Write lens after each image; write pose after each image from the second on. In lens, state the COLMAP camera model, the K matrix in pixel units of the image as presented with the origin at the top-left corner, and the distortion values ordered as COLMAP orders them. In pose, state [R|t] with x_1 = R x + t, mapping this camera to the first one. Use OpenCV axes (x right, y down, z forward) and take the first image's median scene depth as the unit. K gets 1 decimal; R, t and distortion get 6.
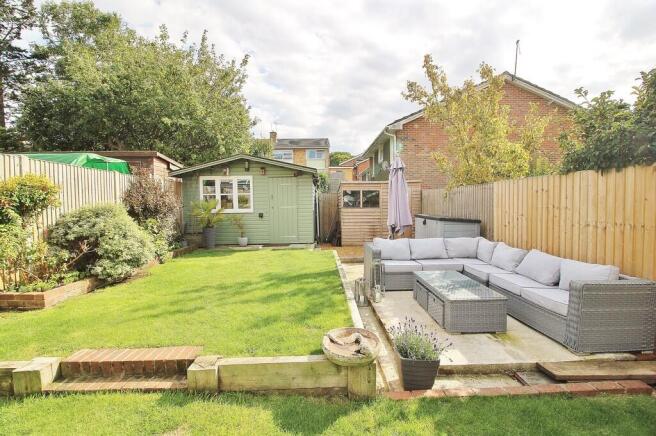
lens RADIAL K [[306.4, 0, 328.0], [0, 306.4, 218.0], [0, 0, 1]] dist [-0.021210, -0.000365]
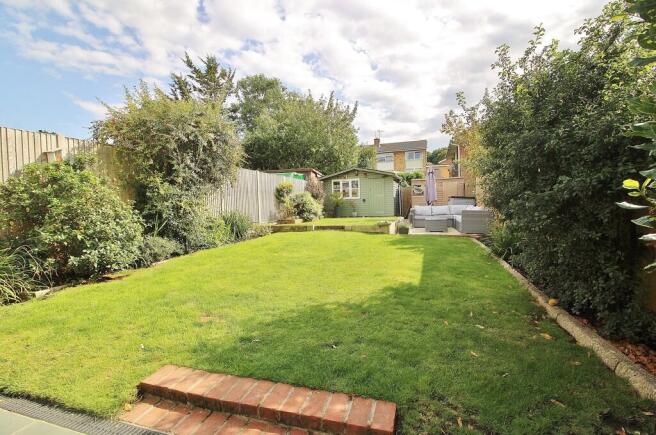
lens RADIAL K [[307.4, 0, 328.0], [0, 307.4, 217.5], [0, 0, 1]] dist [0.013054, 0.000164]
pose [[0.941152, 0.002857, -0.337970, 0.184048], [-0.002530, 0.999996, 0.001406, 0.086796], [0.337973, -0.000468, 0.941156, -0.741572]]
